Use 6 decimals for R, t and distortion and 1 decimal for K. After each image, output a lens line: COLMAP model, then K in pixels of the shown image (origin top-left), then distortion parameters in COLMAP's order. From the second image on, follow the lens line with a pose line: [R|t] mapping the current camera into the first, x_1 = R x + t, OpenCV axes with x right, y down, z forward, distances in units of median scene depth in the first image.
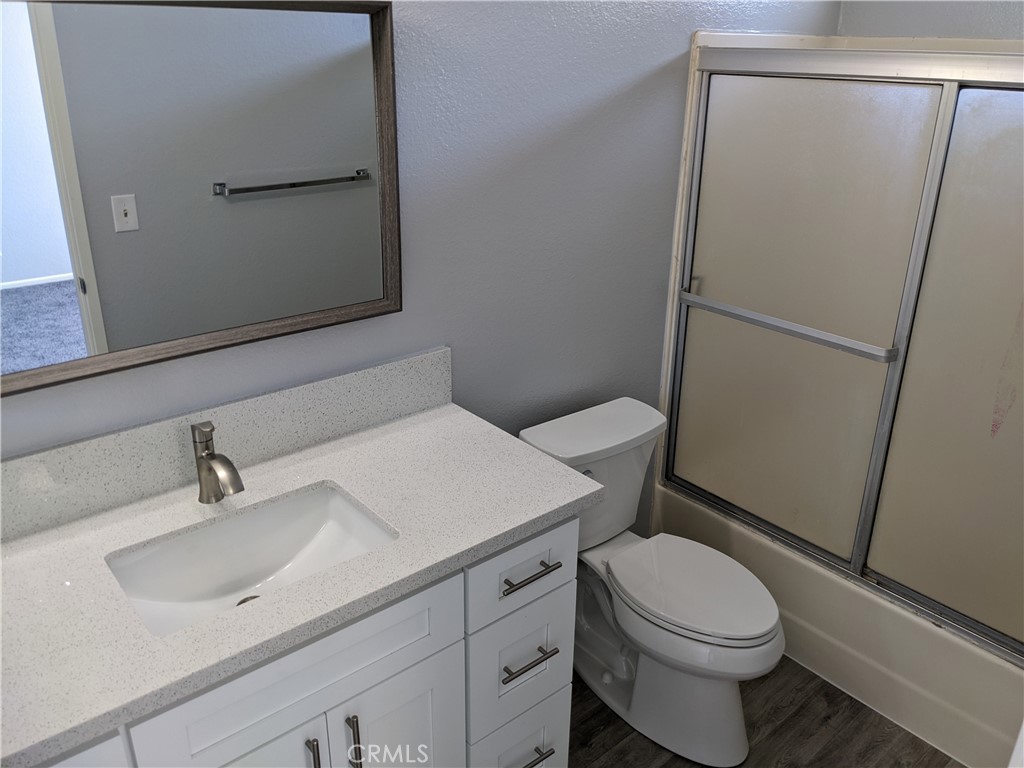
lens RADIAL K [[823.1, 0, 512.0], [0, 823.1, 384.0], [0, 0, 1]] dist [0.041969, -0.102552]
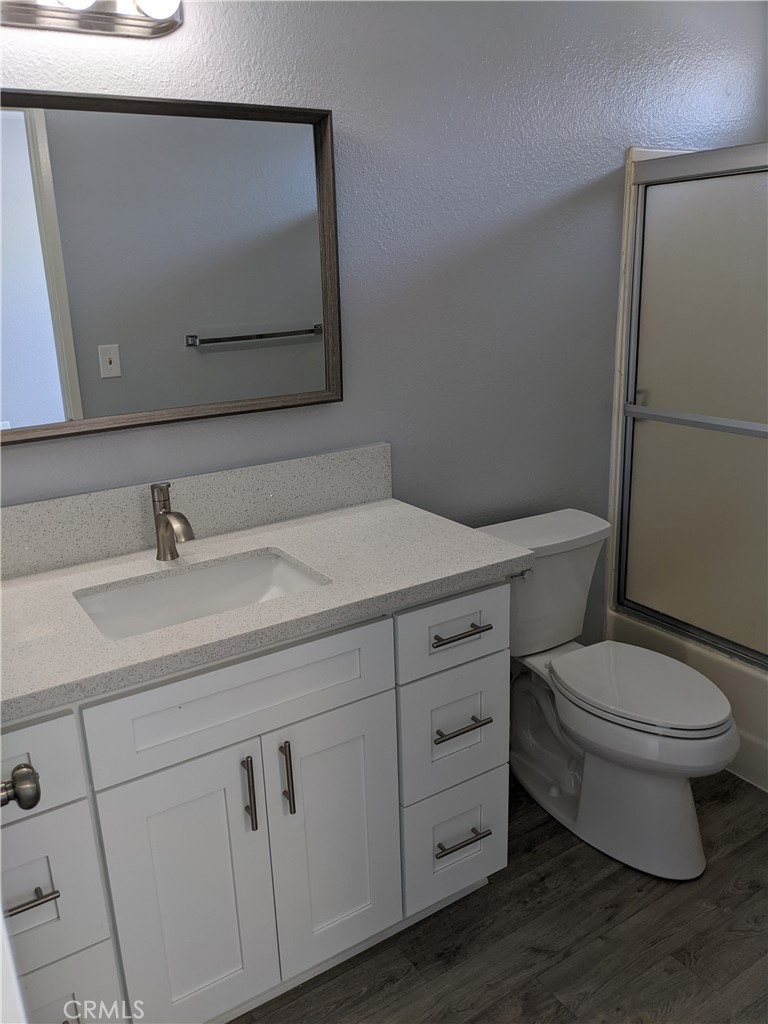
lens RADIAL K [[823.1, 0, 345.3], [0, 823.1, 524.2], [0, 0, 1]] dist [0.041969, -0.102552]
pose [[0.985985, -0.007544, -0.166664, 0.047262], [-0.007960, 0.995712, -0.092166, 0.170520], [0.166644, 0.092201, 0.981697, -0.038934]]
